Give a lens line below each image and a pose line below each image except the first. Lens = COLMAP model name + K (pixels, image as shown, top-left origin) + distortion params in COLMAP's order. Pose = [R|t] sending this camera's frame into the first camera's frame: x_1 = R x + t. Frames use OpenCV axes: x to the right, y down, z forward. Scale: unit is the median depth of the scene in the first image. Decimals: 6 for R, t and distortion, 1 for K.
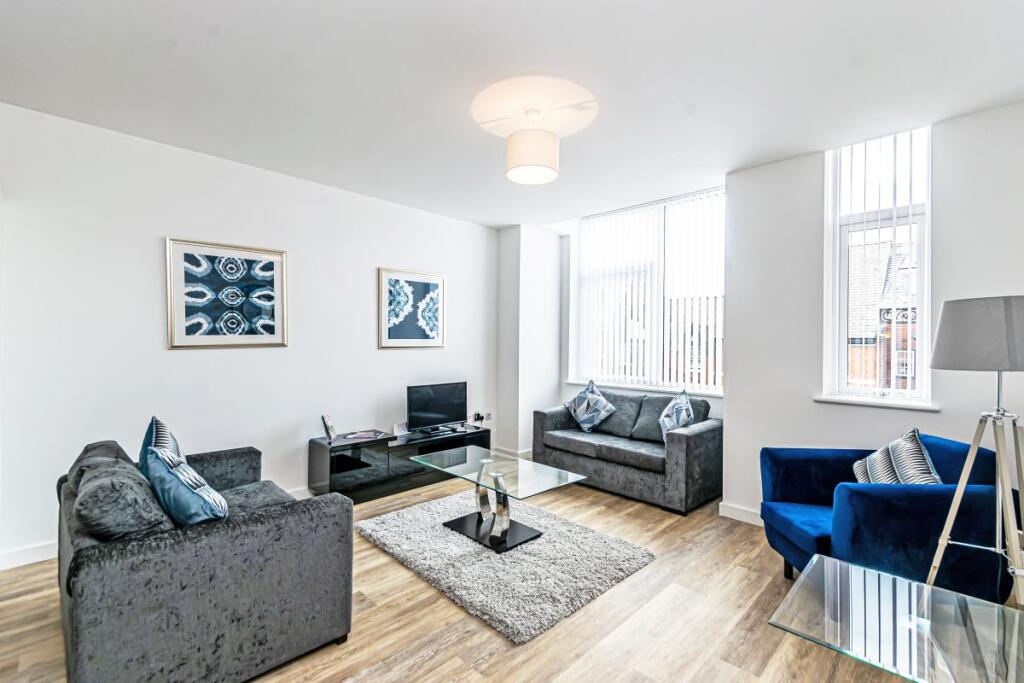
lens RADIAL K [[454.9, 0, 519.7], [0, 454.9, 341.7], [0, 0, 1]] dist [0.000265, -0.000232]
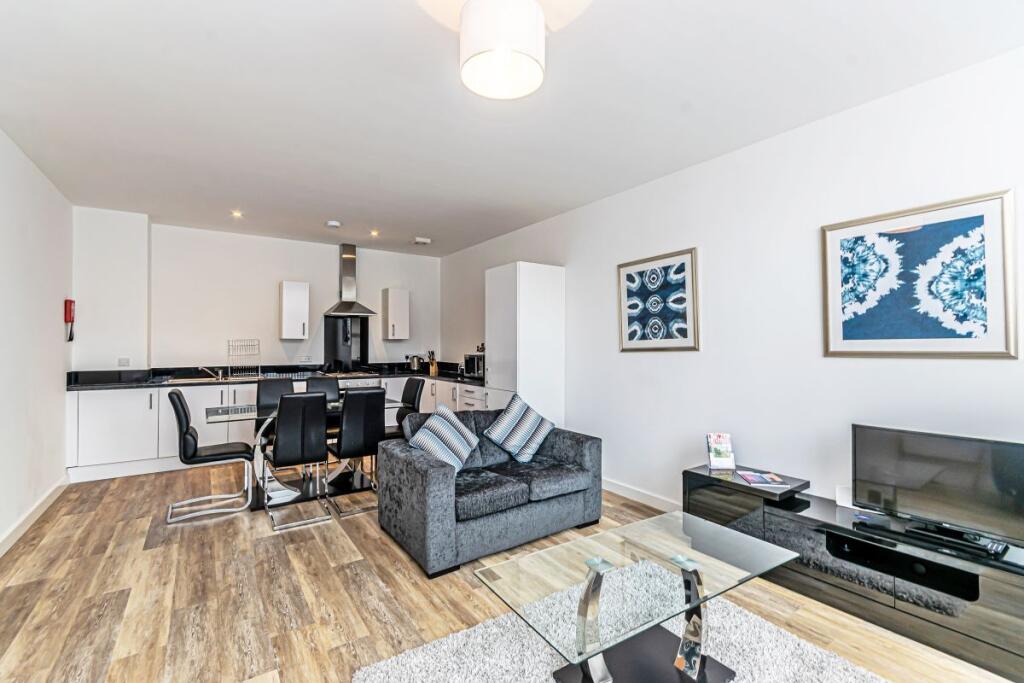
lens RADIAL K [[454.9, 0, 519.7], [0, 454.9, 341.7], [0, 0, 1]] dist [0.000265, -0.000232]
pose [[-0.203698, -0.014867, -0.978921, 0.476189], [0.000350, 0.999884, -0.015258, 0.006653], [0.979034, -0.003451, -0.203669, 0.870839]]
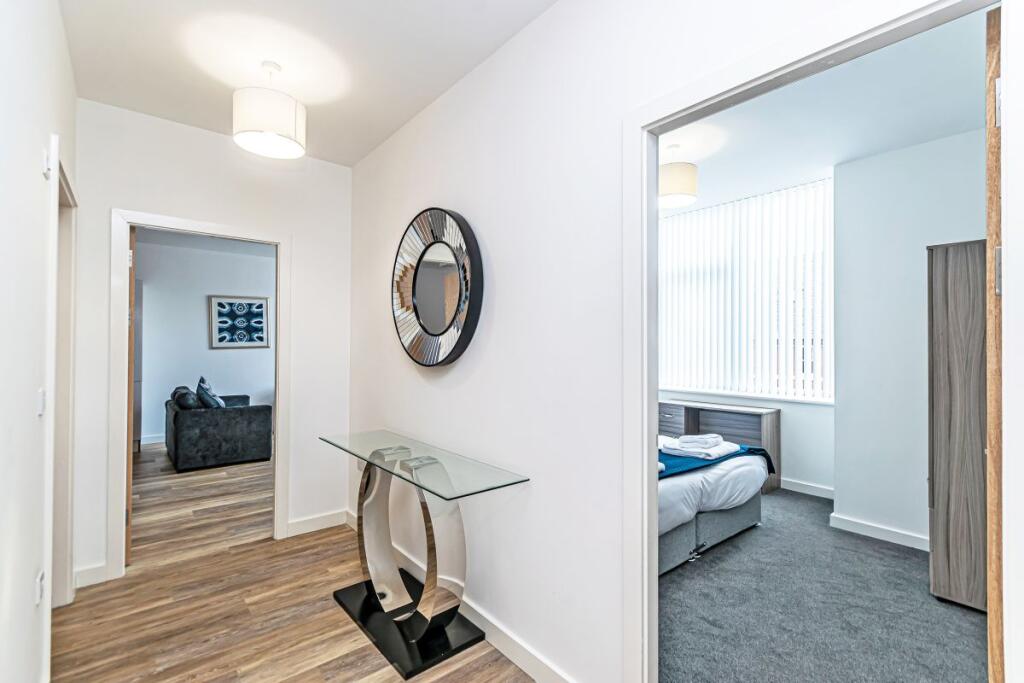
lens RADIAL K [[463.0, 0, 512.0], [0, 463.0, 341.5], [0, 0, 1]] dist [0.000916, 0.000098]
pose [[0.992190, -0.006988, -0.124540, 0.759382], [0.006216, 0.999959, -0.006585, 0.003796], [0.124581, 0.005759, 0.992193, -0.821603]]
